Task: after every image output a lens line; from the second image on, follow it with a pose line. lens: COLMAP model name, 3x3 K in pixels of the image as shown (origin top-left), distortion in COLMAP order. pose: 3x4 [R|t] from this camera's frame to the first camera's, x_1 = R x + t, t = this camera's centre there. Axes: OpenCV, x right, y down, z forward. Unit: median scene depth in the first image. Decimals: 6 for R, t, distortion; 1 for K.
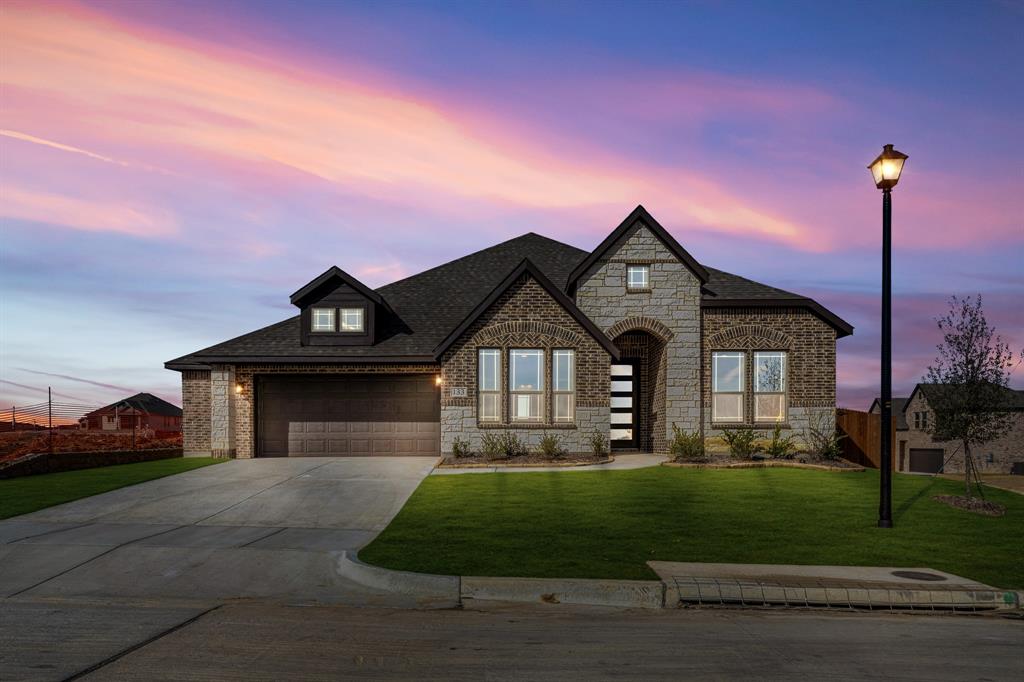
lens RADIAL K [[487.9, 0, 488.4], [0, 487.9, 444.5], [0, 0, 1]] dist [-0.001229, -0.000399]
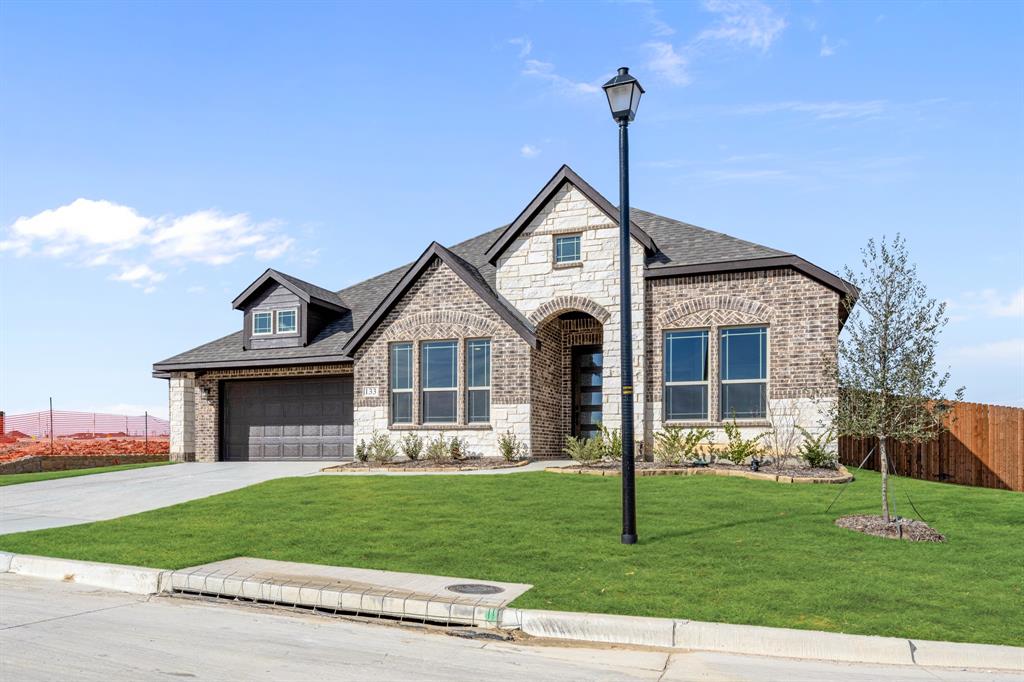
lens RADIAL K [[572.4, 0, 494.7], [0, 572.4, 452.0], [0, 0, 1]] dist [0.003129, 0.000455]
pose [[0.958161, 0.001821, -0.286224, 0.470166], [-0.003470, 0.999980, -0.005255, 0.013085], [0.286208, 0.006029, 0.958148, 0.017152]]
